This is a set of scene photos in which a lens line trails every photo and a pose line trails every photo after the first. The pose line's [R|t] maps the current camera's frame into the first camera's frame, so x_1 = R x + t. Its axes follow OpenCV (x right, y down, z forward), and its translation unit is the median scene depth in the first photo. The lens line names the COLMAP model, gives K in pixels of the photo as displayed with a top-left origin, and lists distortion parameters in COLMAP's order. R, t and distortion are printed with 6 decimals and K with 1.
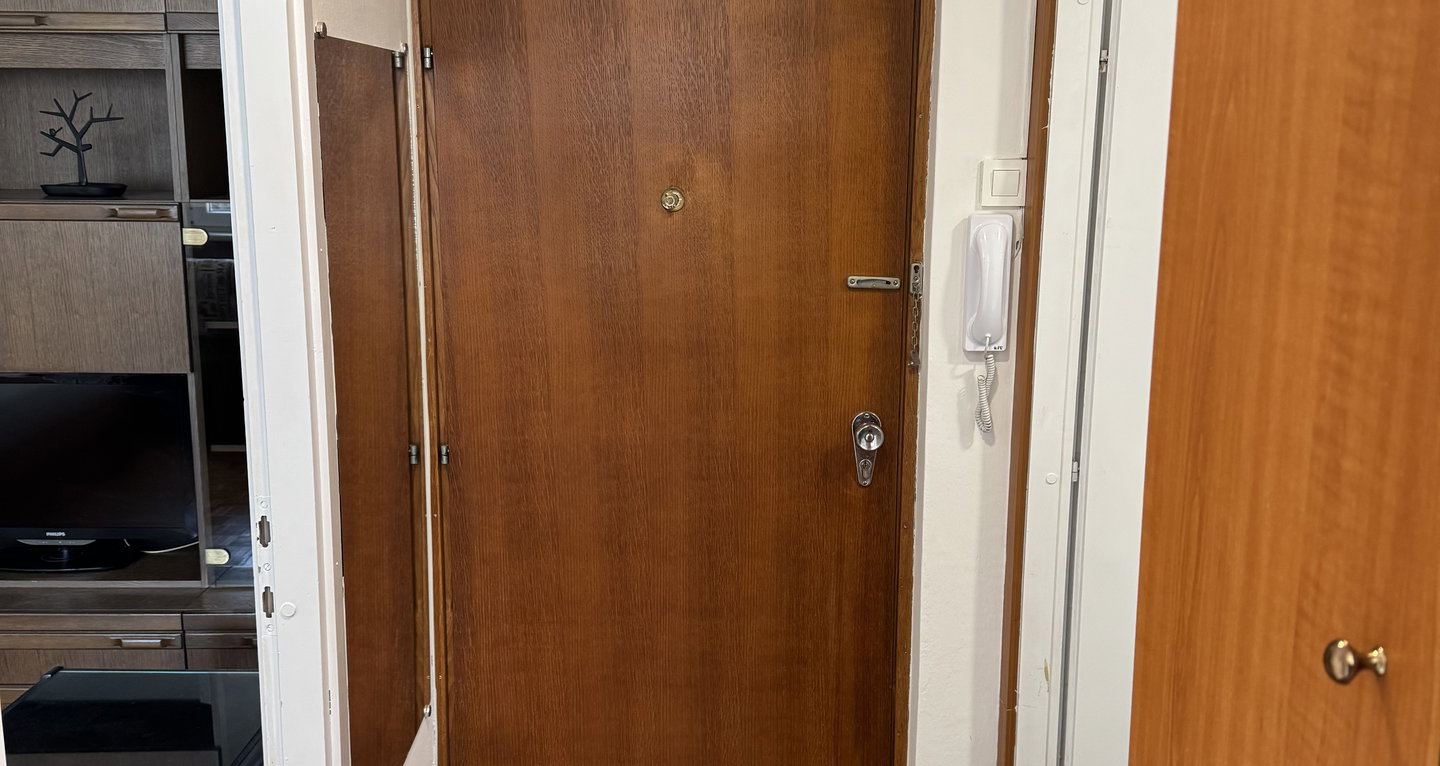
lens RADIAL K [[1355.8, 0, 684.3], [0, 1355.8, 391.9], [0, 0, 1]] dist [0.114112, -0.183038]
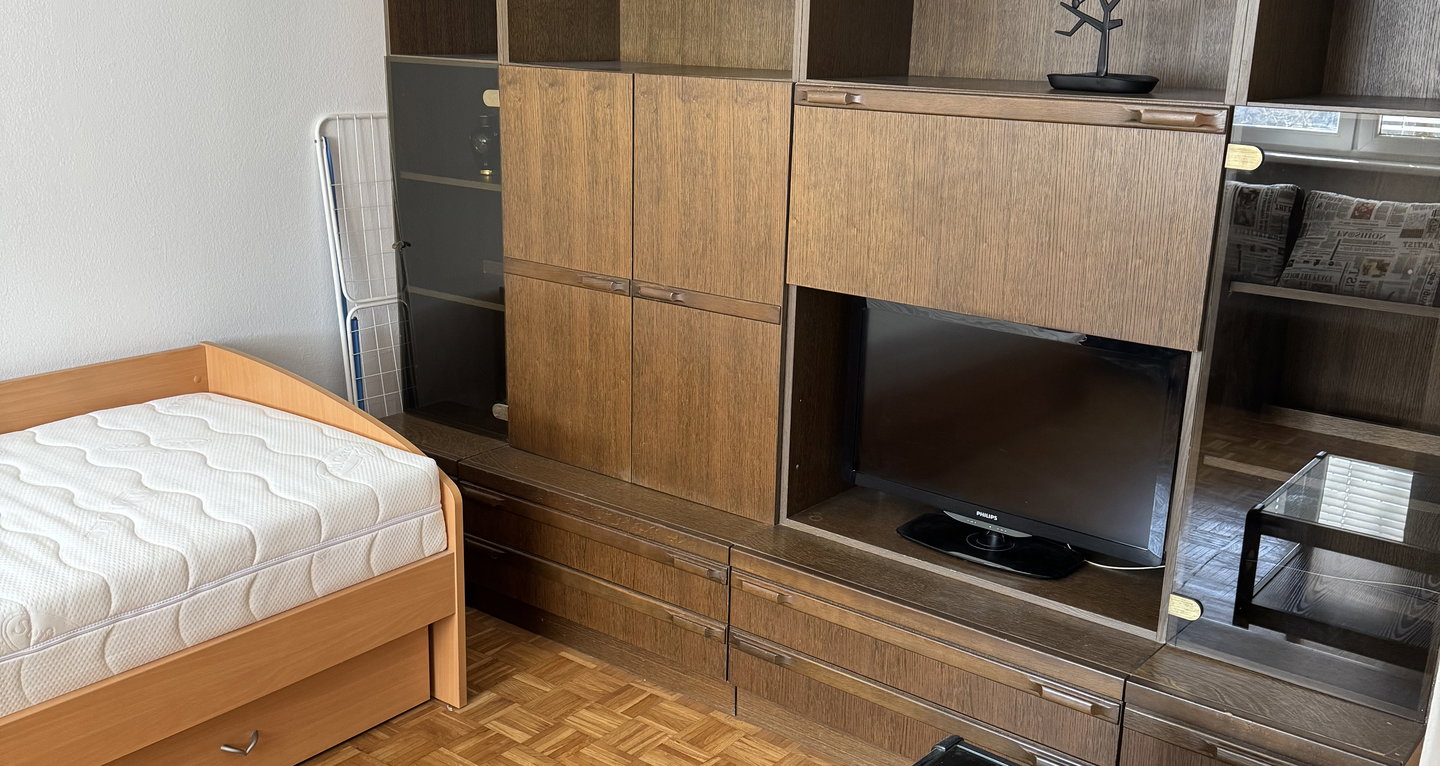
lens RADIAL K [[1355.8, 0, 684.3], [0, 1355.8, 391.9], [0, 0, 1]] dist [0.114112, -0.183038]
pose [[0.775154, 0.184105, -0.604353, -0.135957], [-0.143557, 0.982903, 0.115296, -0.036964], [0.615247, -0.002613, 0.788330, 0.286286]]
